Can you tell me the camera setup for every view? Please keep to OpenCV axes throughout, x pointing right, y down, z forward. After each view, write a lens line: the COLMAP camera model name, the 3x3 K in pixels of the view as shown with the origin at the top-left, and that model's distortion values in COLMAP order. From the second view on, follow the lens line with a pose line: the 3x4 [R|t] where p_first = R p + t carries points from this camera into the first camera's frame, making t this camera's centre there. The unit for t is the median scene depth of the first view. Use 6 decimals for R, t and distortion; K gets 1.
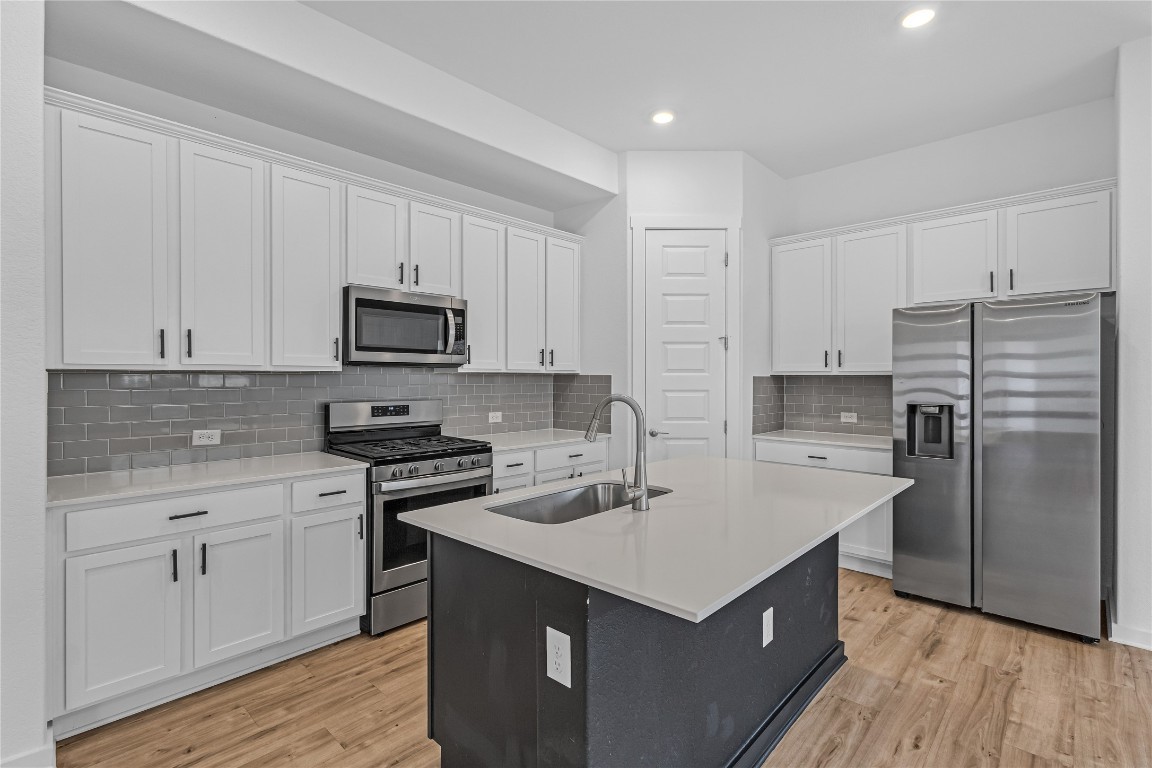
lens RADIAL K [[535.3, 0, 577.8], [0, 535.3, 379.4], [0, 0, 1]] dist [0.010067, -0.001070]
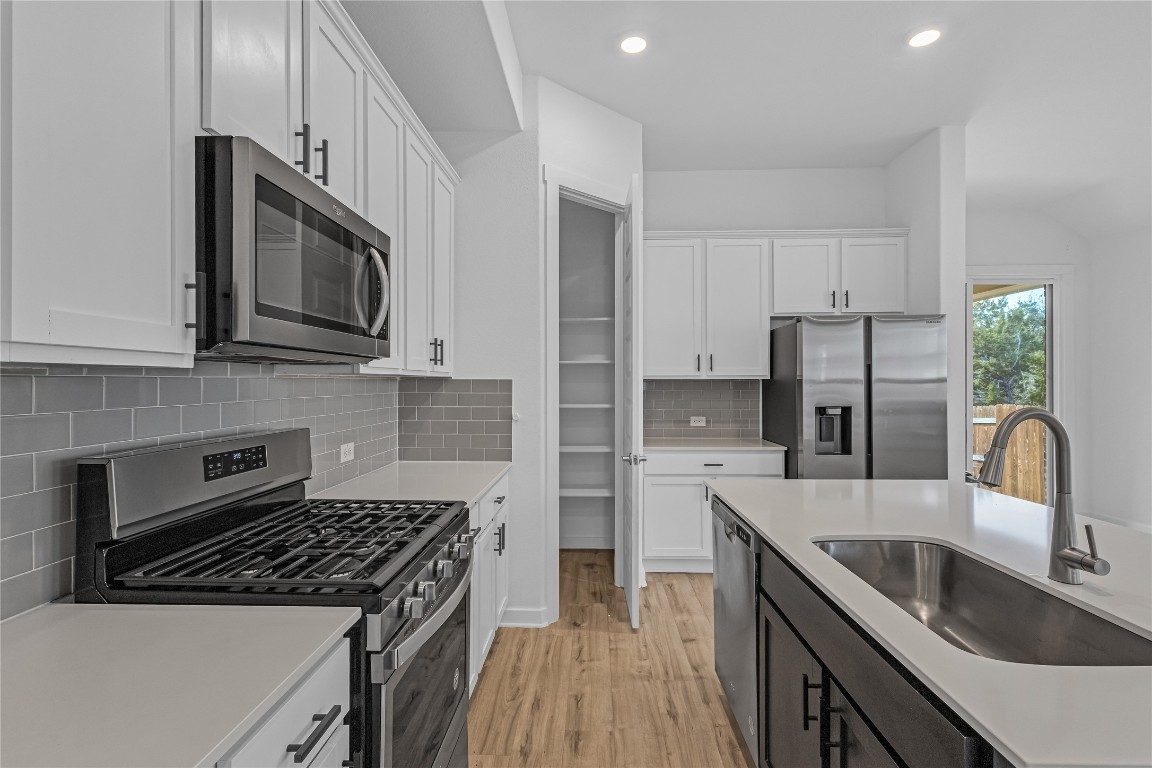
lens RADIAL K [[535.3, 0, 572.3], [0, 535.3, 377.4], [0, 0, 1]] dist [0.010067, -0.001070]
pose [[0.761787, 0.002314, 0.647823, -0.418413], [0.006654, 0.999913, -0.011396, -0.002647], [-0.647793, 0.012992, 0.761706, 0.487033]]
